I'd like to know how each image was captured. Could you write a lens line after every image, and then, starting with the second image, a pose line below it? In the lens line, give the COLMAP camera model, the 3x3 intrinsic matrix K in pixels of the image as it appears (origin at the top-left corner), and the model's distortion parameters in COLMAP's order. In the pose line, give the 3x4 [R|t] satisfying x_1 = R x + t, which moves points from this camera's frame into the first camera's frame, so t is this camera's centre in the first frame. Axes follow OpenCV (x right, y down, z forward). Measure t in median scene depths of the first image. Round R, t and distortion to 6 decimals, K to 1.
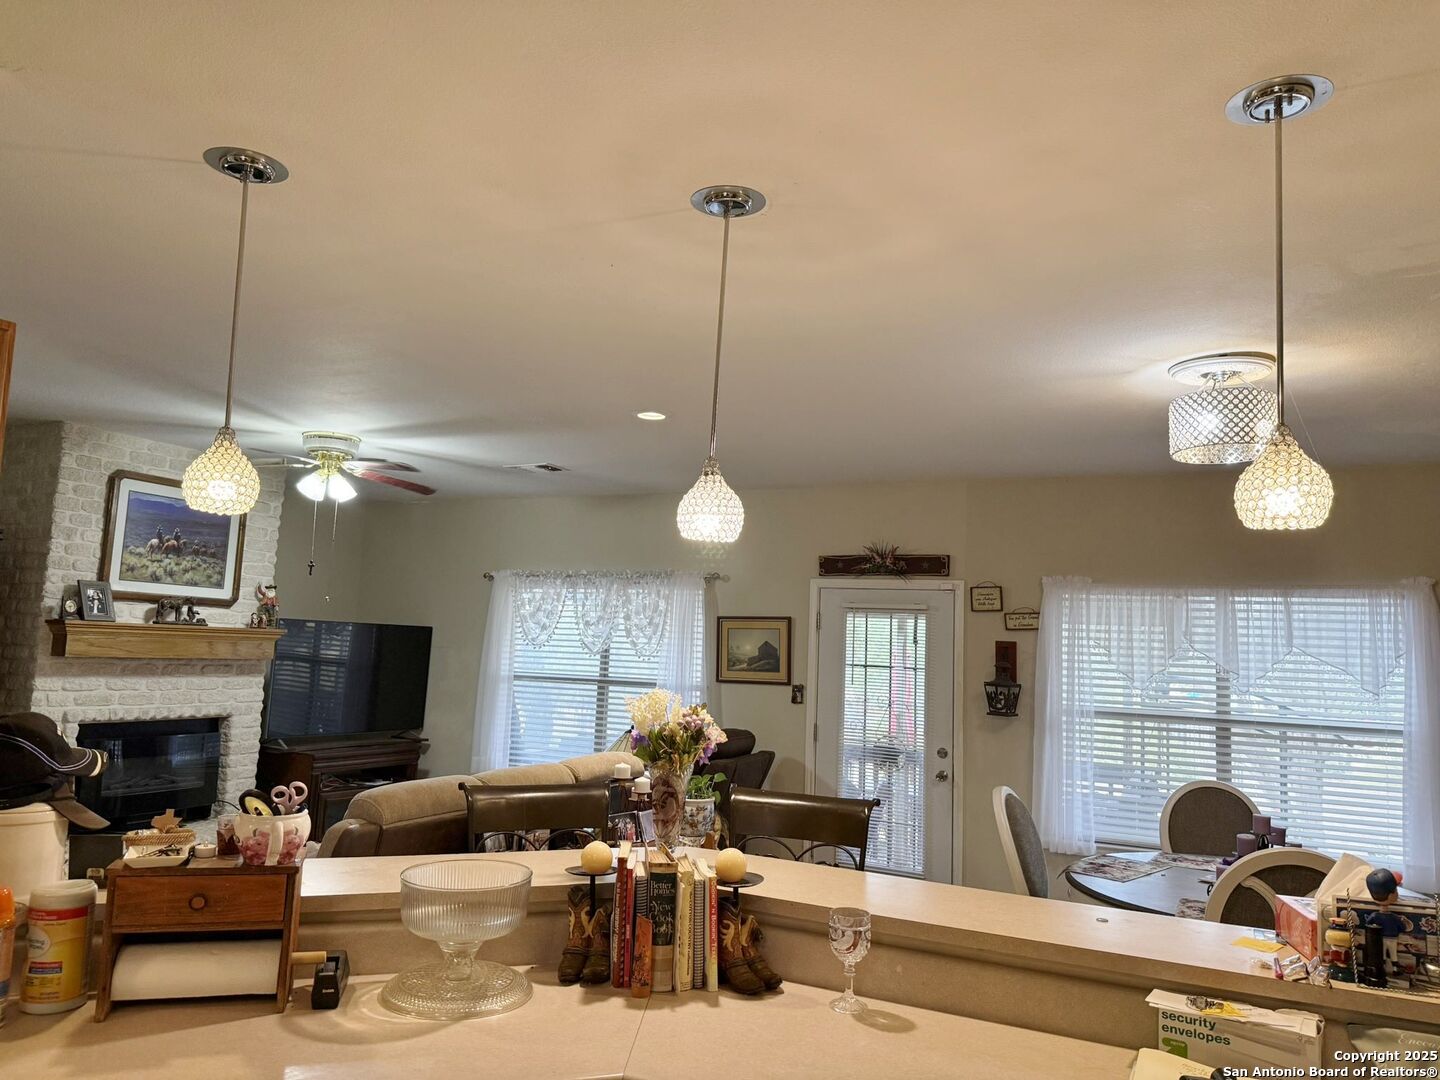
lens RADIAL K [[1045.3, 0, 718.2], [0, 1045.3, 538.2], [0, 0, 1]] dist [0.069580, -0.049780]
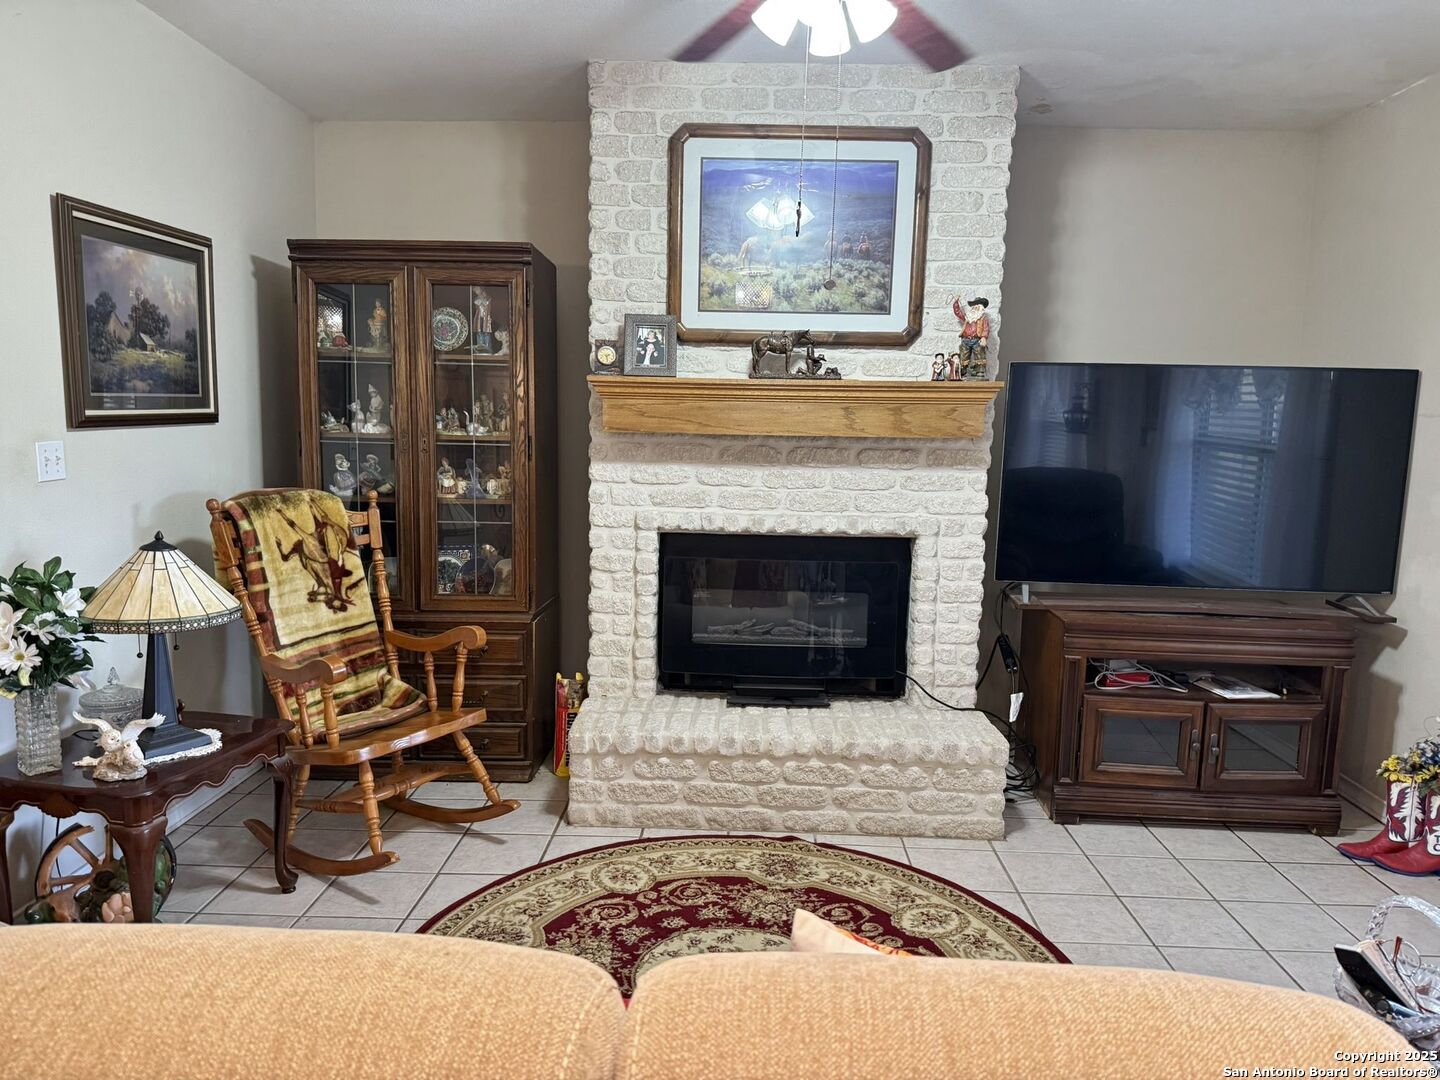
lens RADIAL K [[1045.3, 0, 714.1], [0, 1045.3, 549.4], [0, 0, 1]] dist [0.069580, -0.049780]
pose [[0.427263, 0.092379, -0.899396, 0.009892], [0.098191, 0.984141, 0.147730, 0.083766], [0.898780, -0.151432, 0.411416, 0.702615]]
